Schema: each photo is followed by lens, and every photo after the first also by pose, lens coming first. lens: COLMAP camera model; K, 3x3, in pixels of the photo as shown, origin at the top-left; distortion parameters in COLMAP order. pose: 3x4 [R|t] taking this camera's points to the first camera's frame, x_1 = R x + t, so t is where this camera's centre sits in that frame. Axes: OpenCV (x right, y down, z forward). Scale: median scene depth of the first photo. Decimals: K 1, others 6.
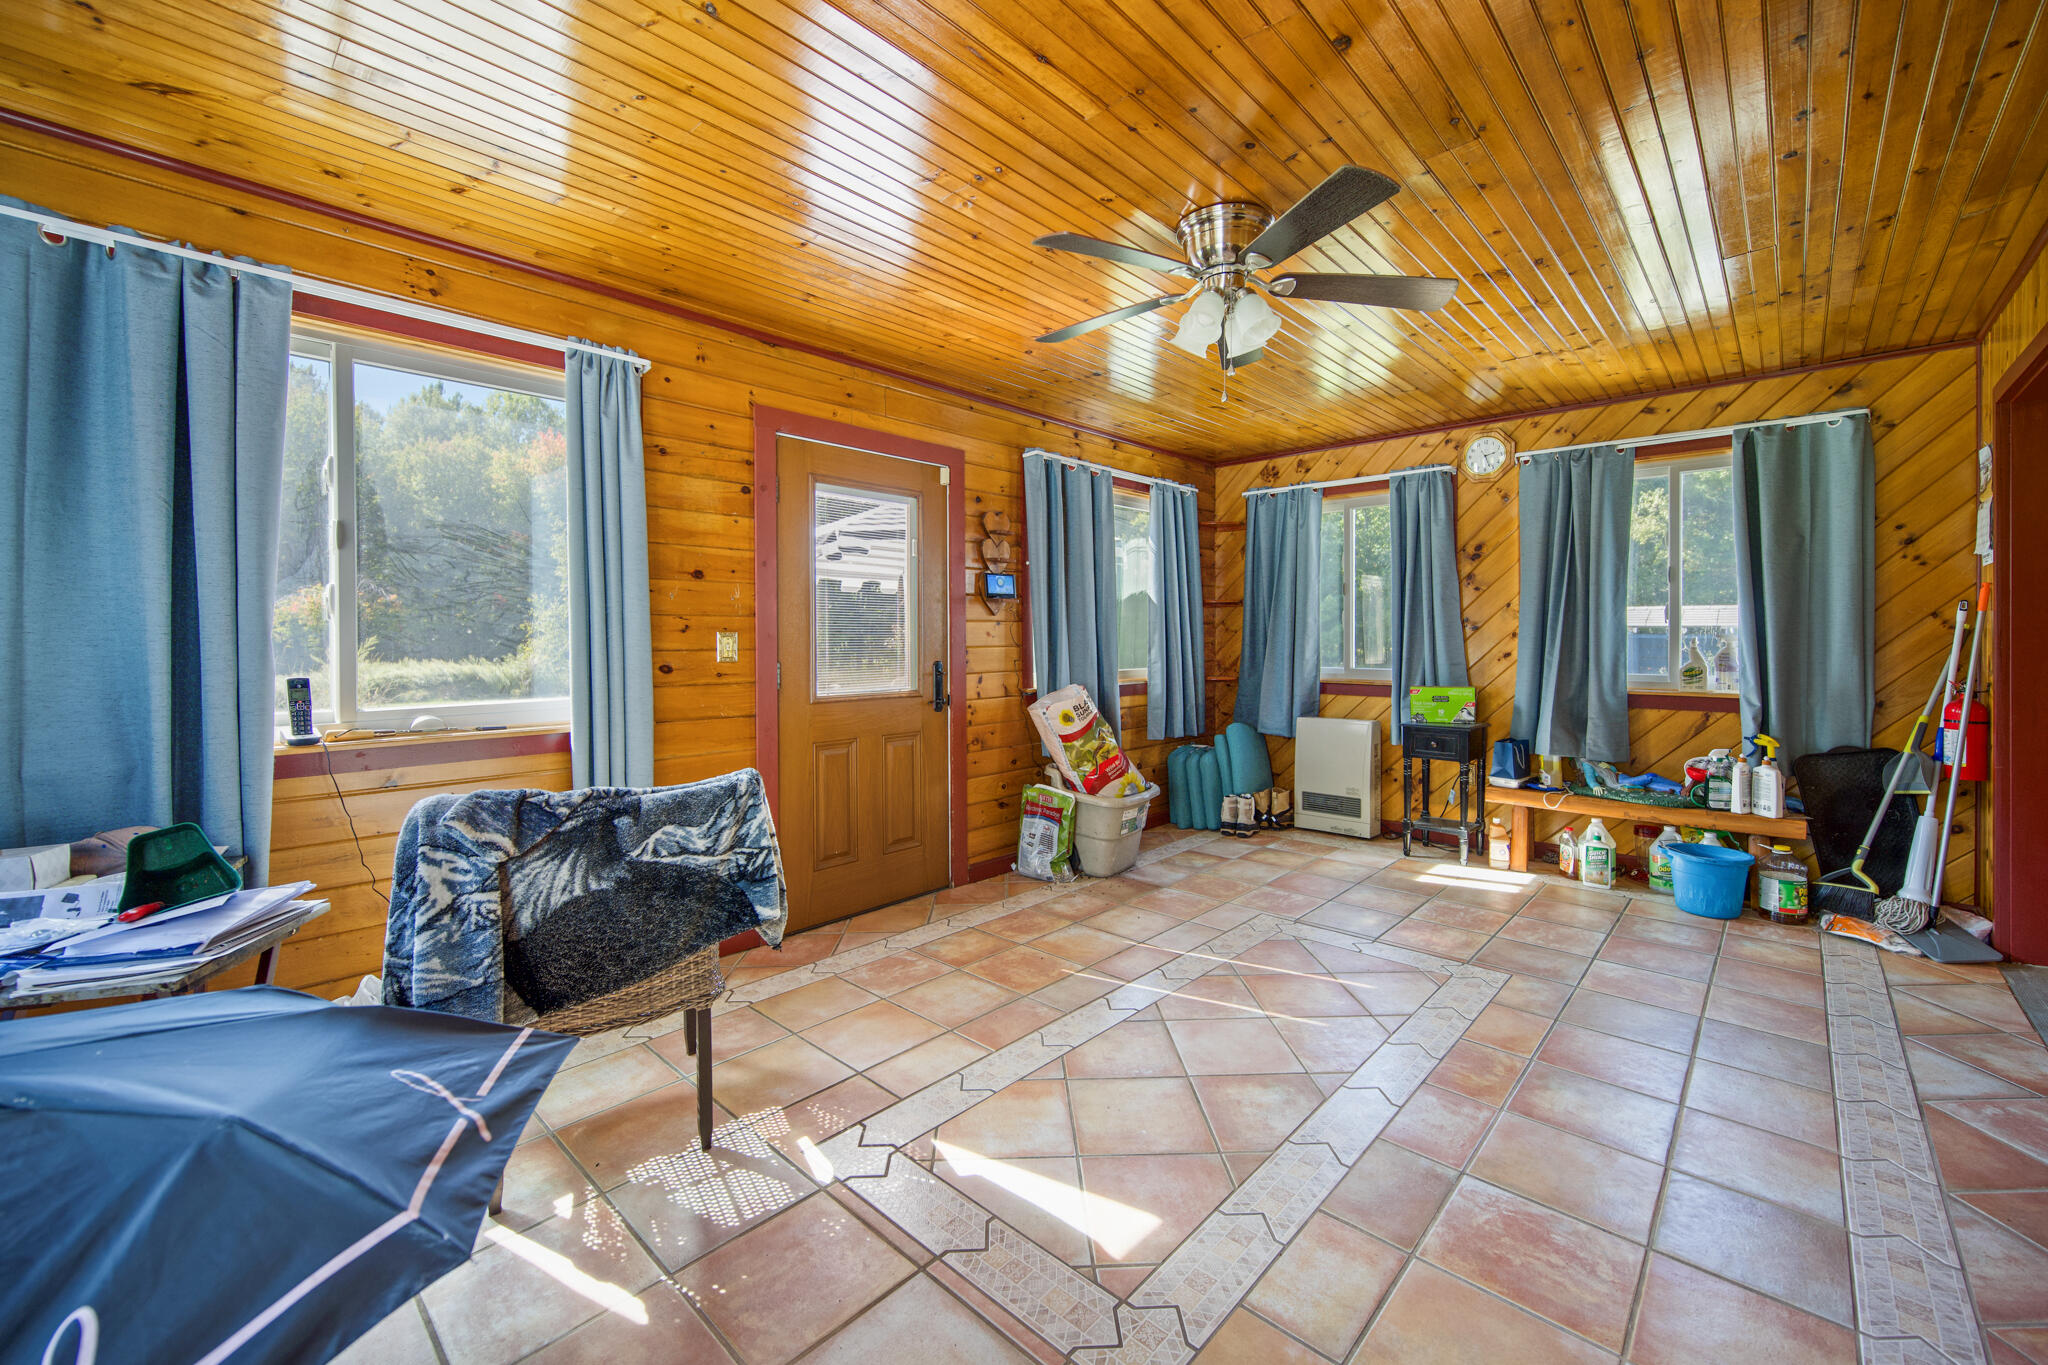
lens RADIAL K [[824.8, 0, 1027.4], [0, 824.8, 635.8], [0, 0, 1]] dist [0.000534, 0.000032]
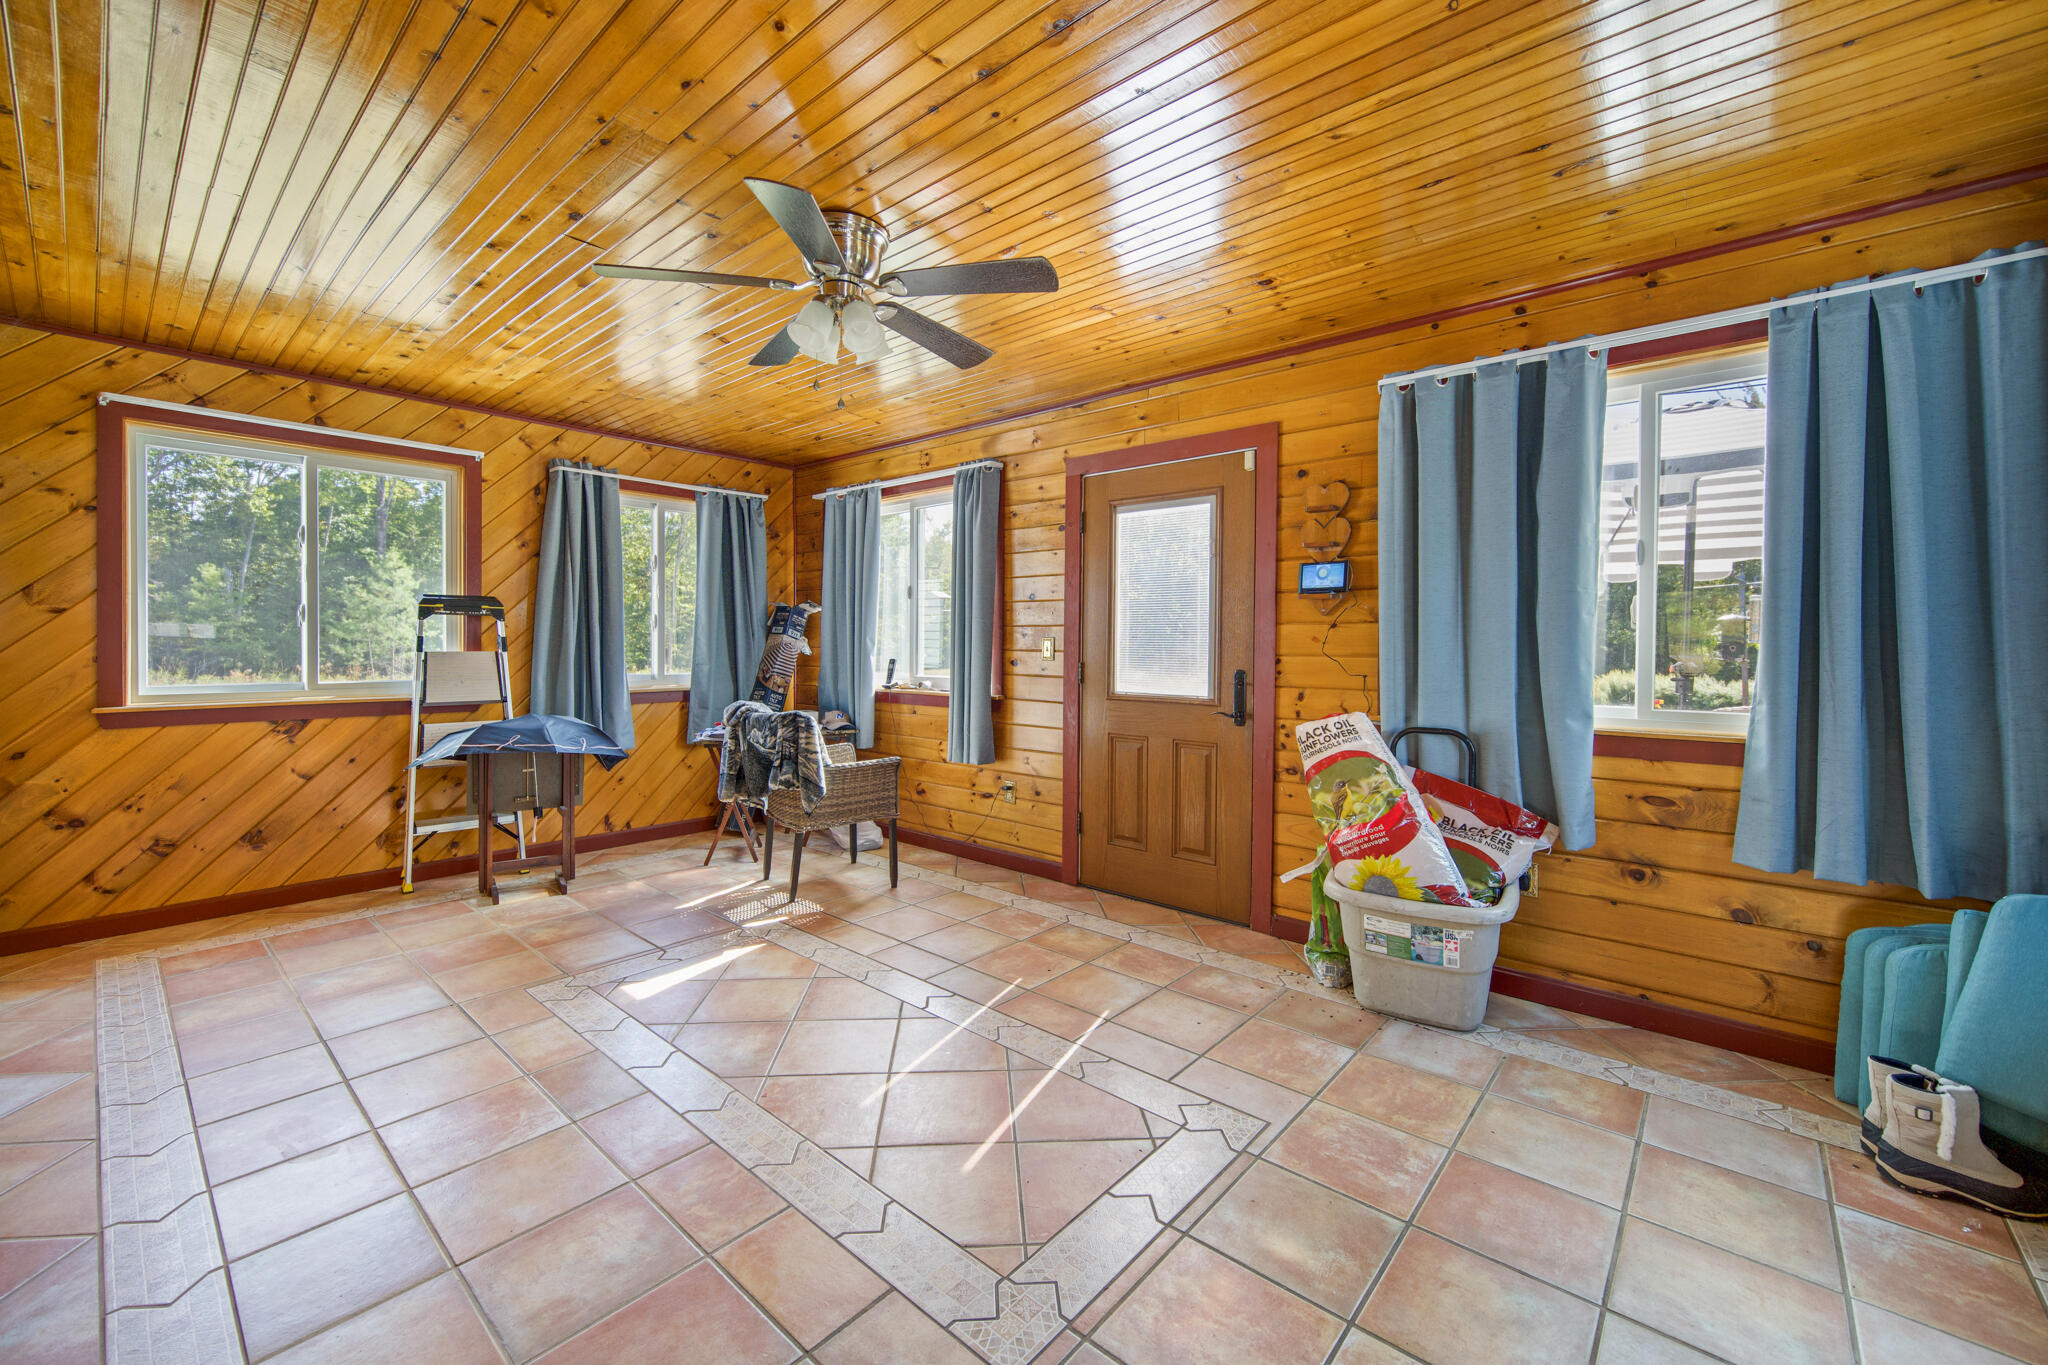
lens RADIAL K [[814.1, 0, 1024.6], [0, 814.1, 648.5], [0, 0, 1]] dist [-0.000982, 0.000041]
pose [[0.032062, 0.008948, -0.999446, 0.890661], [-0.004671, 0.999950, 0.008802, 0.000973], [0.999475, 0.004386, 0.032102, 0.854590]]
